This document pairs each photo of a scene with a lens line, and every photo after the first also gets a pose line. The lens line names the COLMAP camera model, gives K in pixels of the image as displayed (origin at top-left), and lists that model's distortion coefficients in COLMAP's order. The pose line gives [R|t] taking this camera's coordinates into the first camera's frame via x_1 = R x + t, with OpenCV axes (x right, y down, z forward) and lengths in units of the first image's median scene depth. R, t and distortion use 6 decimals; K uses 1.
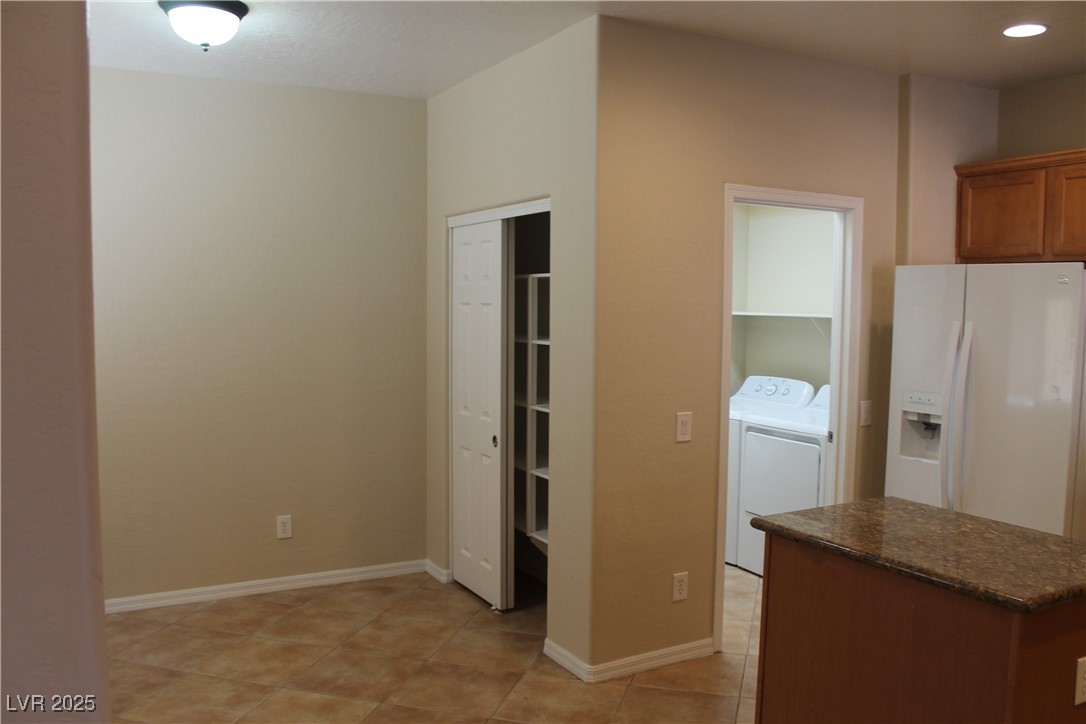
lens RADIAL K [[914.1, 0, 544.1], [0, 914.1, 378.0], [0, 0, 1]] dist [-0.166046, 0.145104]
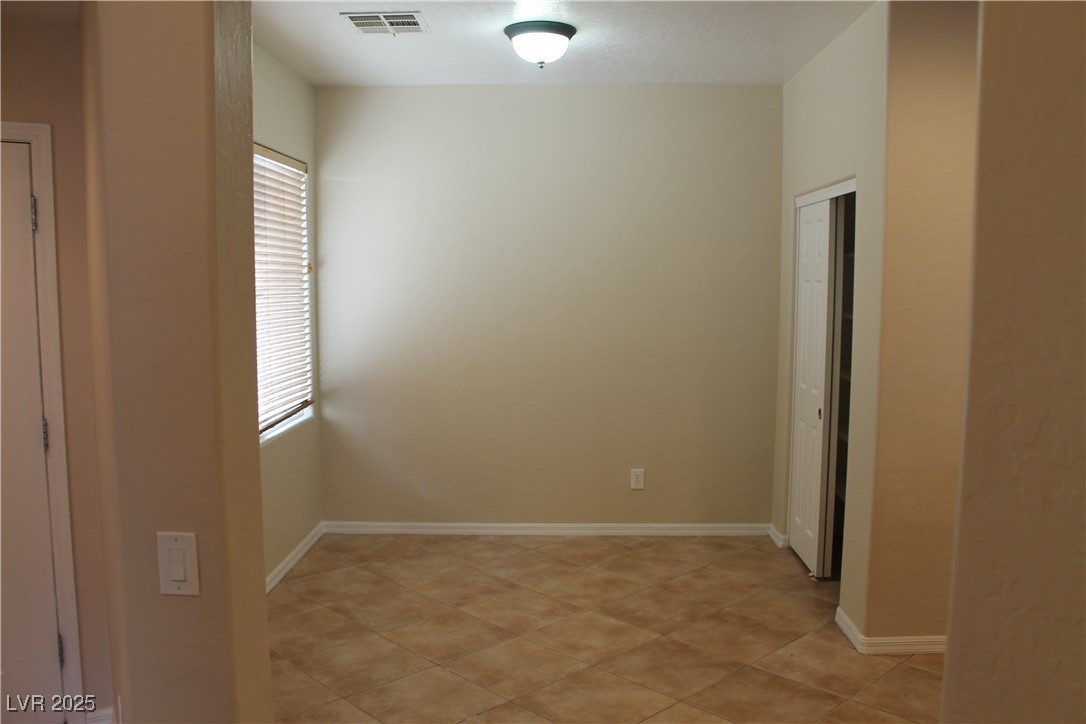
lens RADIAL K [[914.1, 0, 544.1], [0, 914.1, 378.0], [0, 0, 1]] dist [-0.166046, 0.145104]
pose [[0.860706, 0.050144, -0.506627, 0.219230], [-0.037015, 0.998668, 0.035960, 0.004001], [0.507755, -0.012199, 0.861415, -0.043810]]
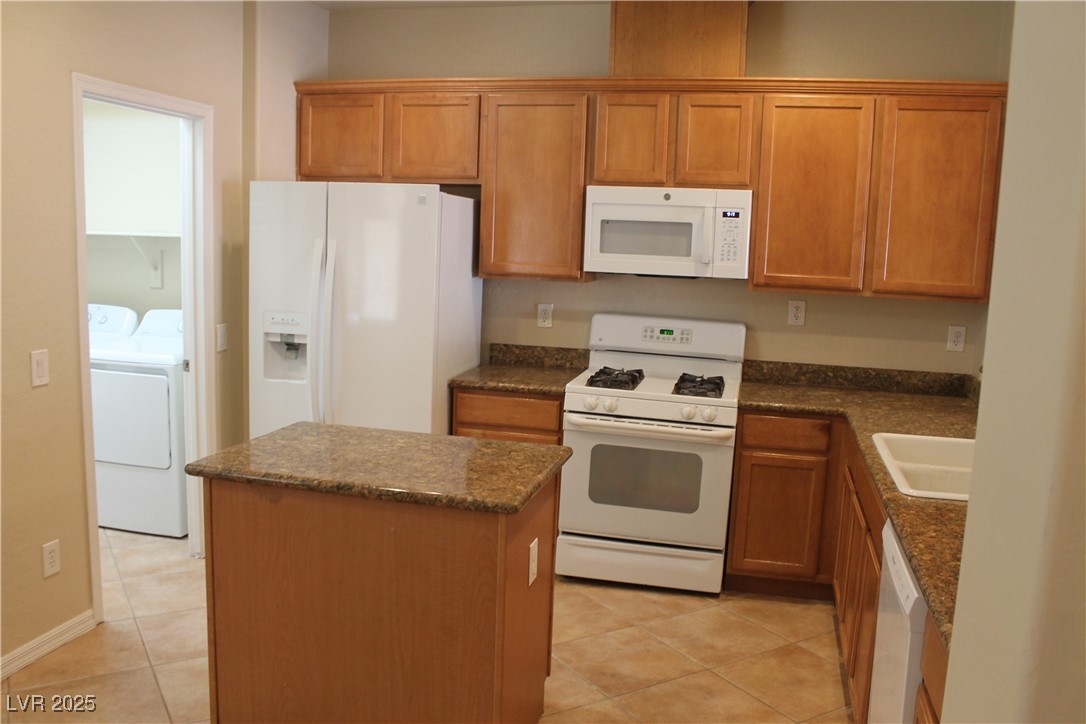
lens RADIAL K [[914.1, 0, 544.1], [0, 914.1, 378.0], [0, 0, 1]] dist [-0.166046, 0.145104]
pose [[0.680035, -0.095034, 0.726995, -0.105152], [0.030822, 0.994393, 0.101158, -0.003461], [-0.732532, -0.046383, 0.679151, 0.111287]]
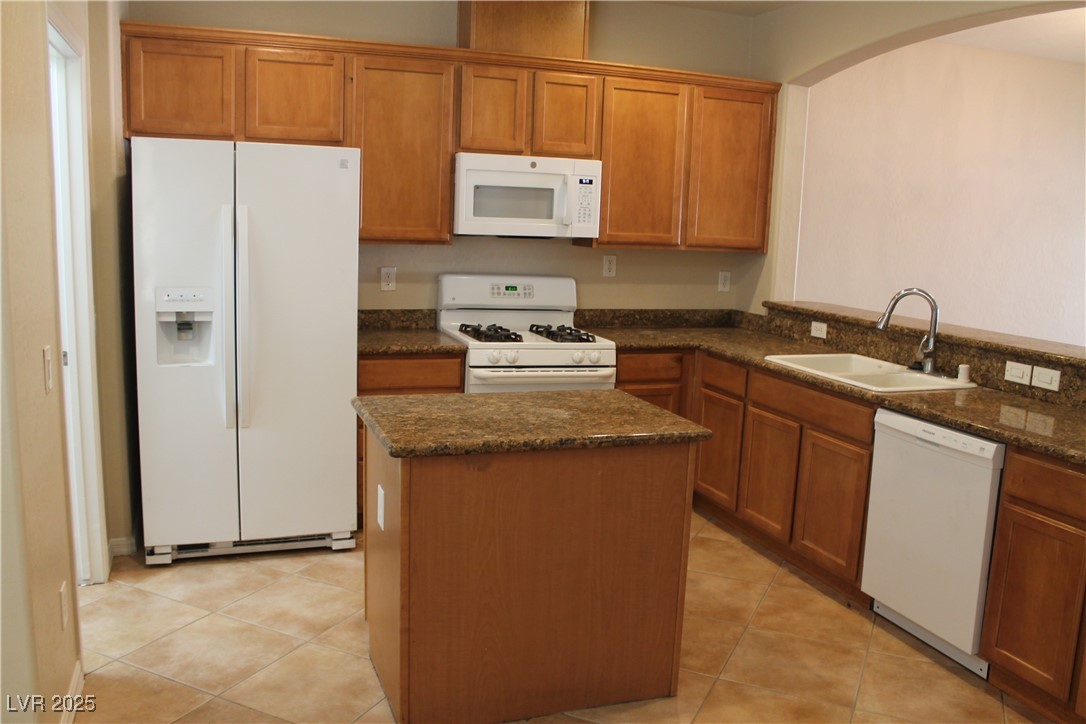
lens RADIAL K [[914.1, 0, 544.1], [0, 914.1, 378.0], [0, 0, 1]] dist [-0.166046, 0.145104]
pose [[0.155035, -0.174962, 0.972292, -0.367960], [0.046740, 0.984389, 0.169686, -0.027203], [-0.986803, 0.019138, 0.160792, 0.497687]]
